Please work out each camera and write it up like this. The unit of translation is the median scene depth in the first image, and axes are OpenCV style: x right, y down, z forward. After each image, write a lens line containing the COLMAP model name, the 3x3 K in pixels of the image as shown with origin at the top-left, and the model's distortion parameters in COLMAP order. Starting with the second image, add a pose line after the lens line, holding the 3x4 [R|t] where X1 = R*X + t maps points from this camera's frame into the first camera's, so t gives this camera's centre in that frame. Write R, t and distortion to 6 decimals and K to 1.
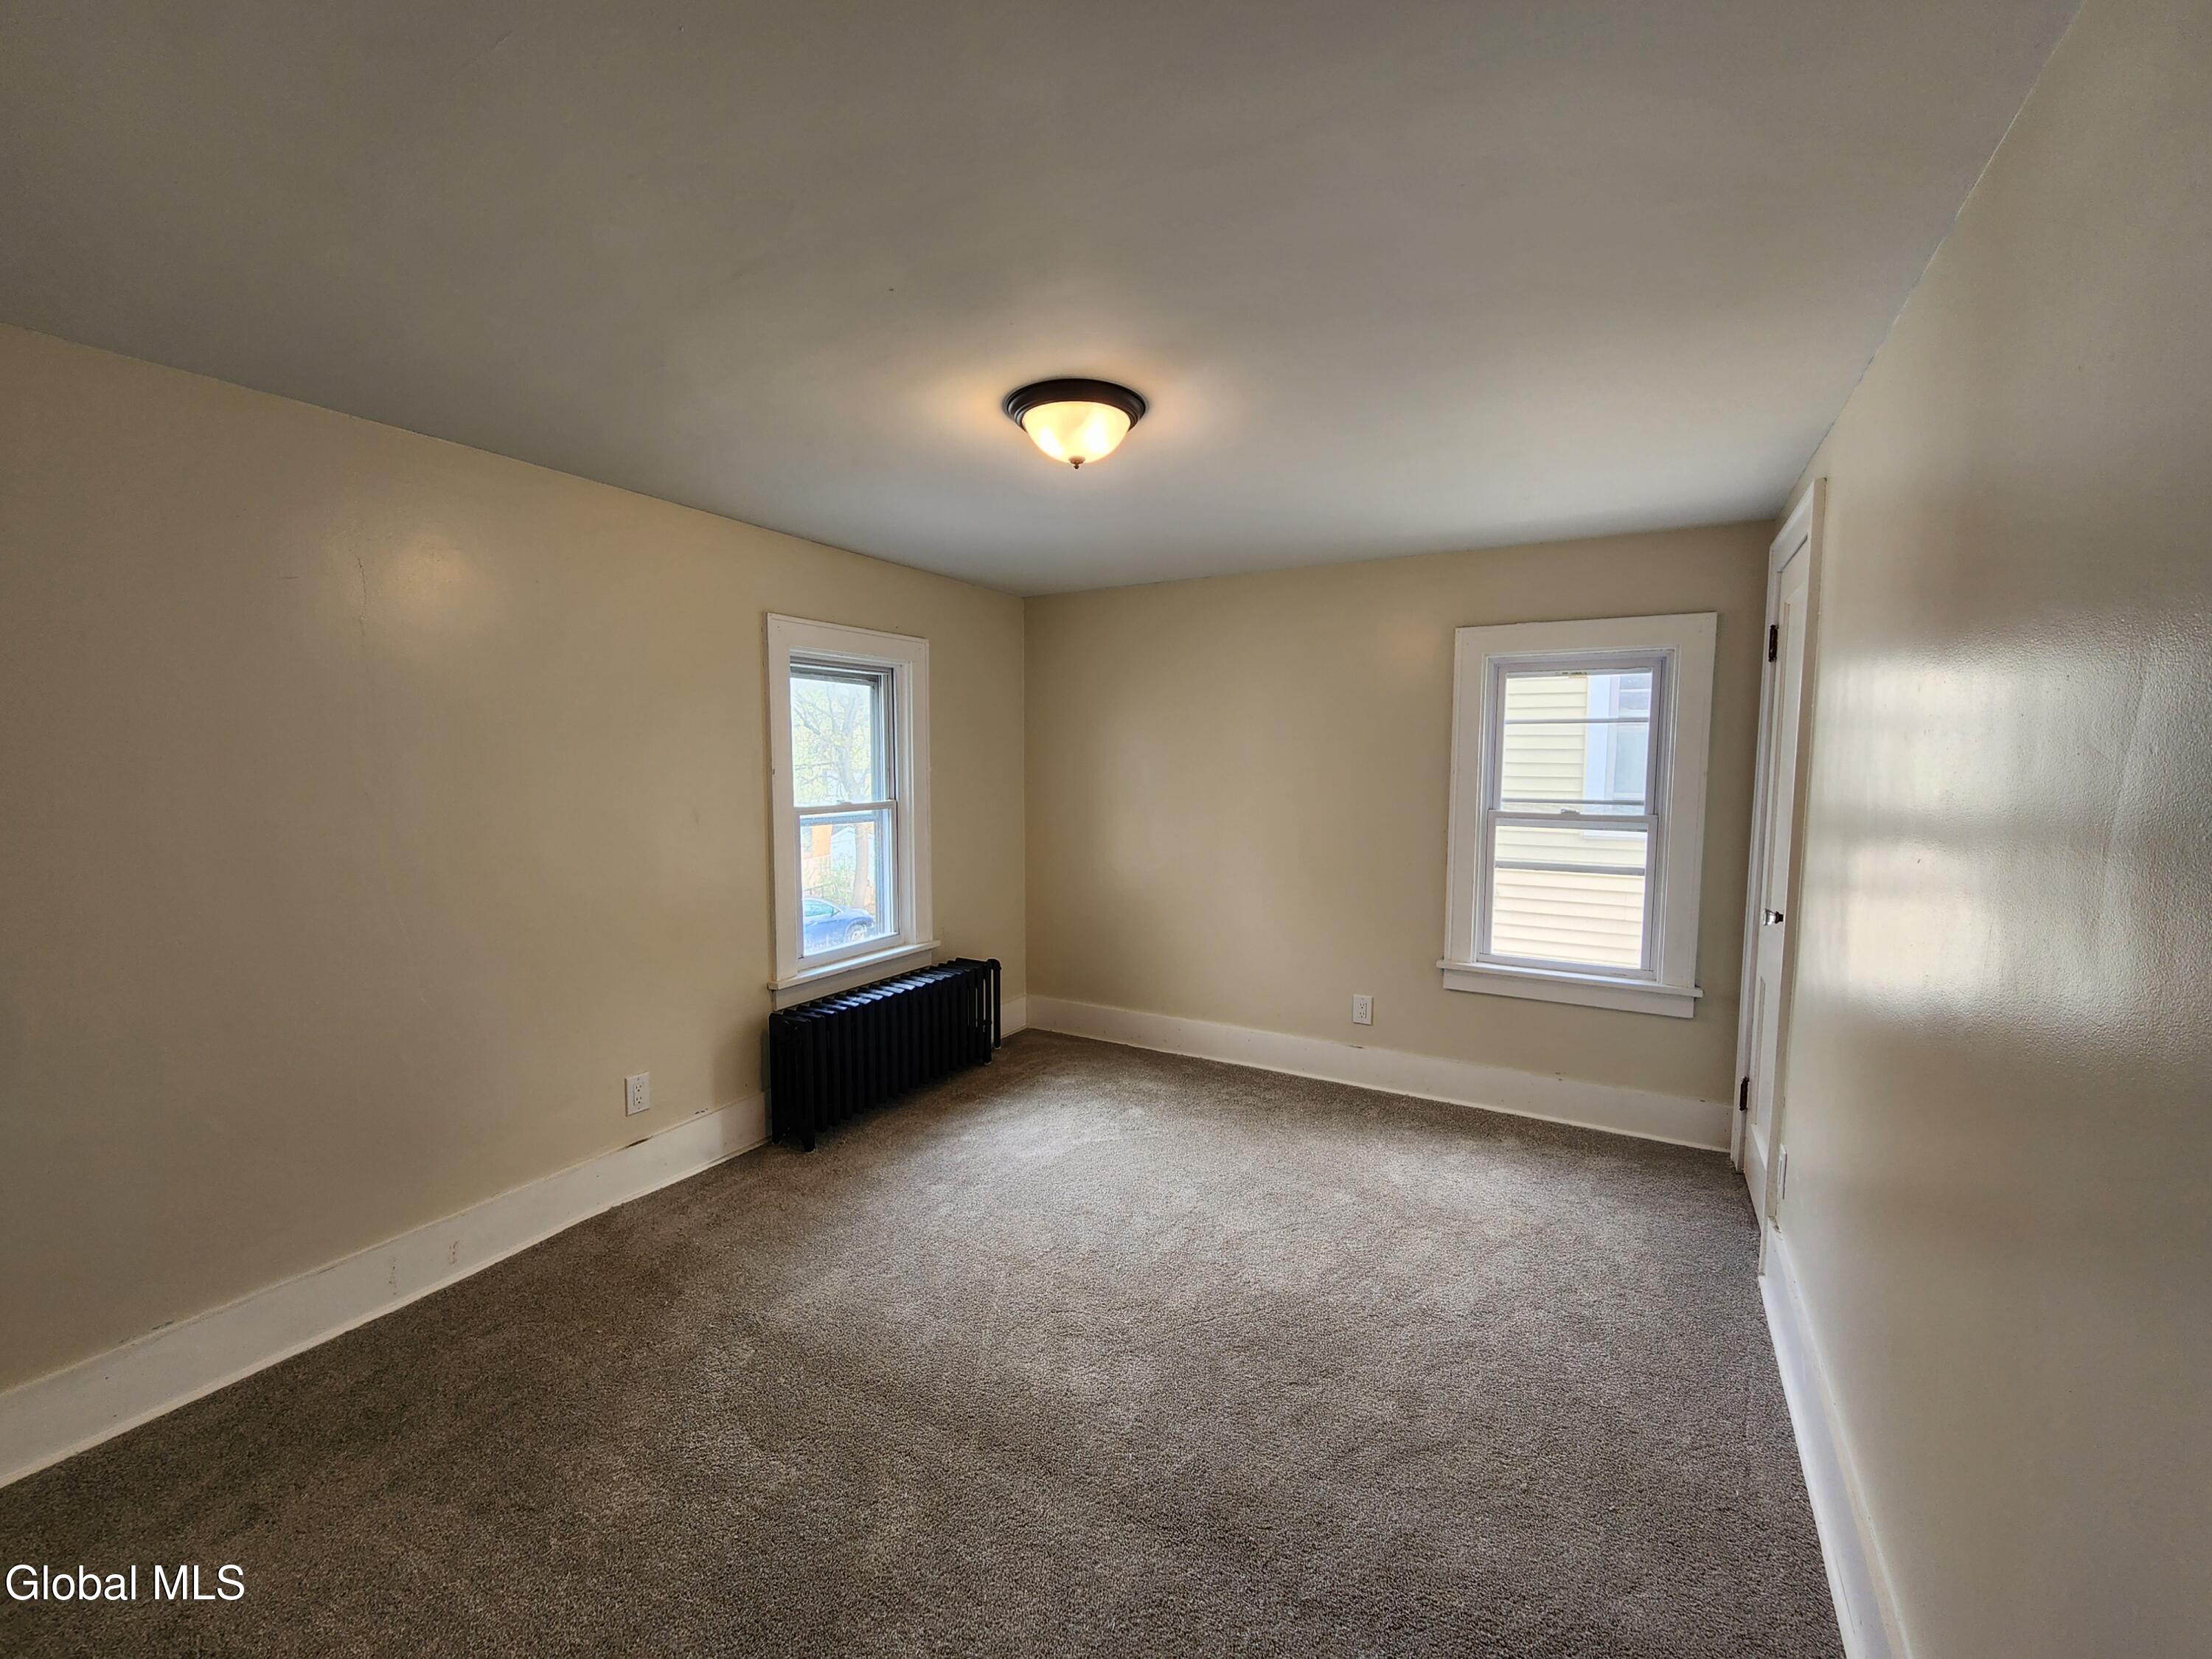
lens RADIAL K [[910.5, 0, 1108.4], [0, 910.5, 830.0], [0, 0, 1]] dist [-0.006720, 0.002433]
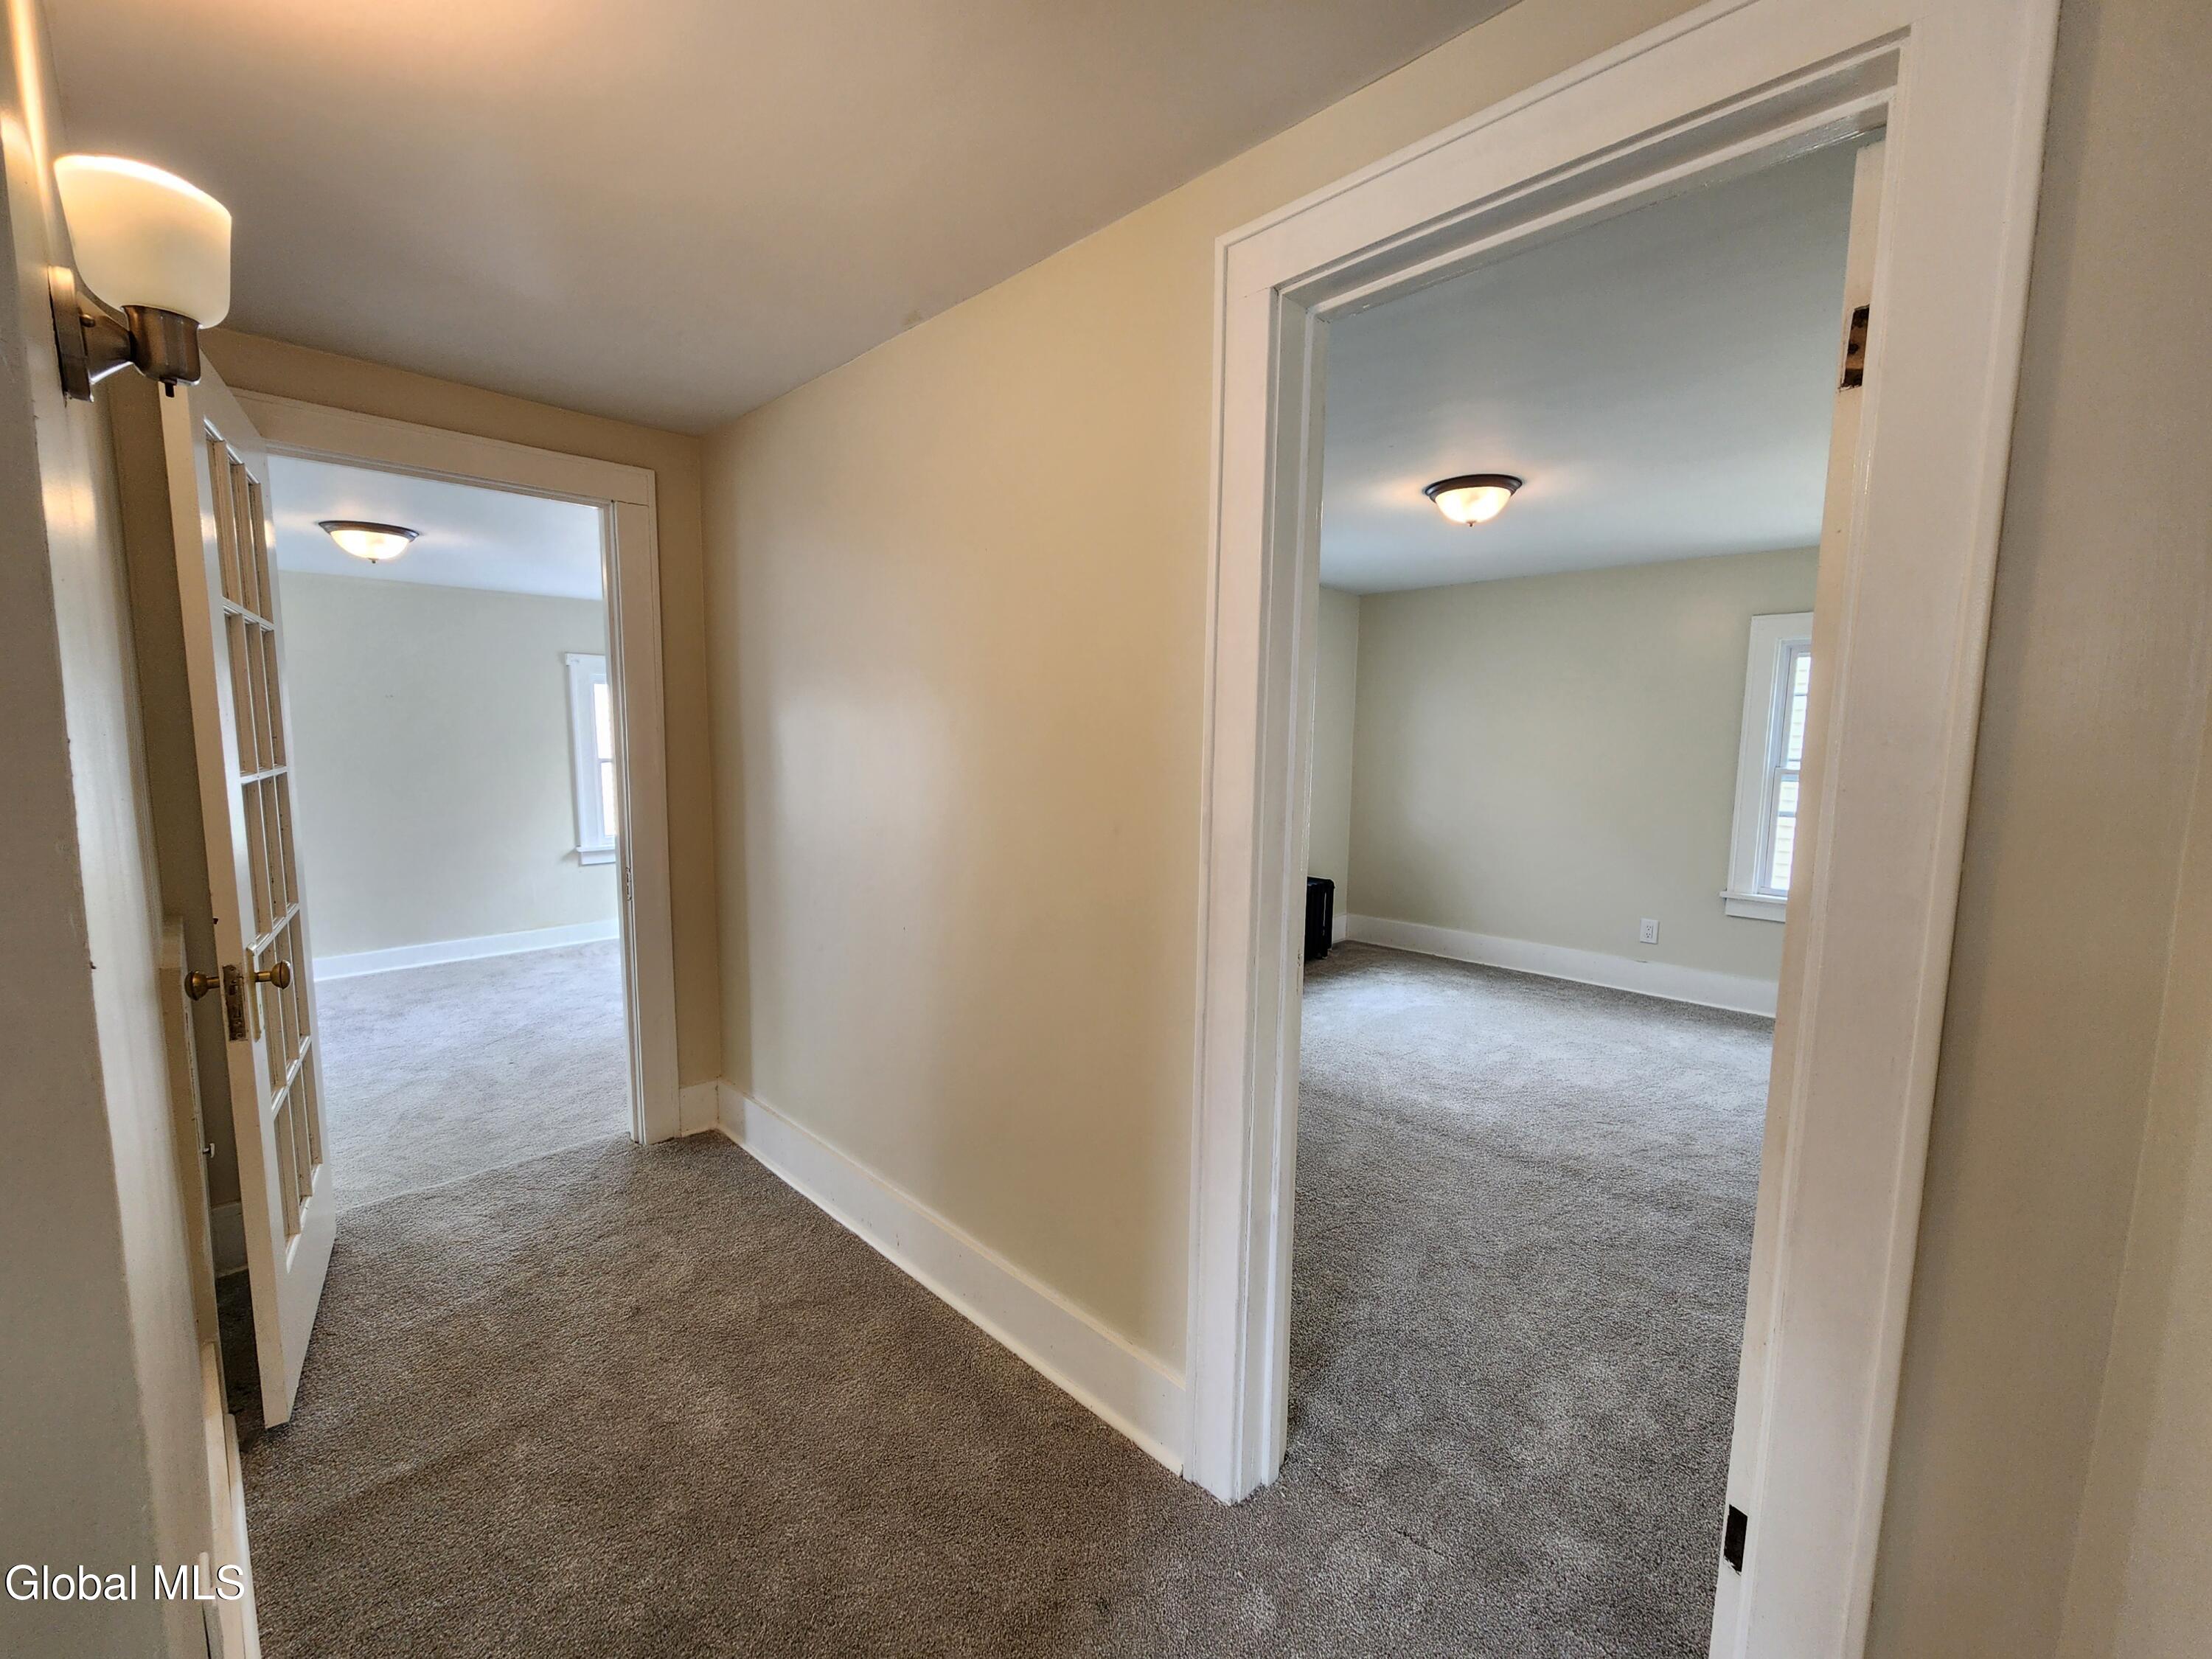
lens RADIAL K [[910.5, 0, 1101.7], [0, 910.5, 830.8], [0, 0, 1]] dist [-0.006720, 0.002433]
pose [[0.966373, 0.037839, -0.254344, -0.146784], [-0.031257, 0.999065, 0.029873, 0.058156], [0.255236, -0.020918, 0.966652, -0.425743]]
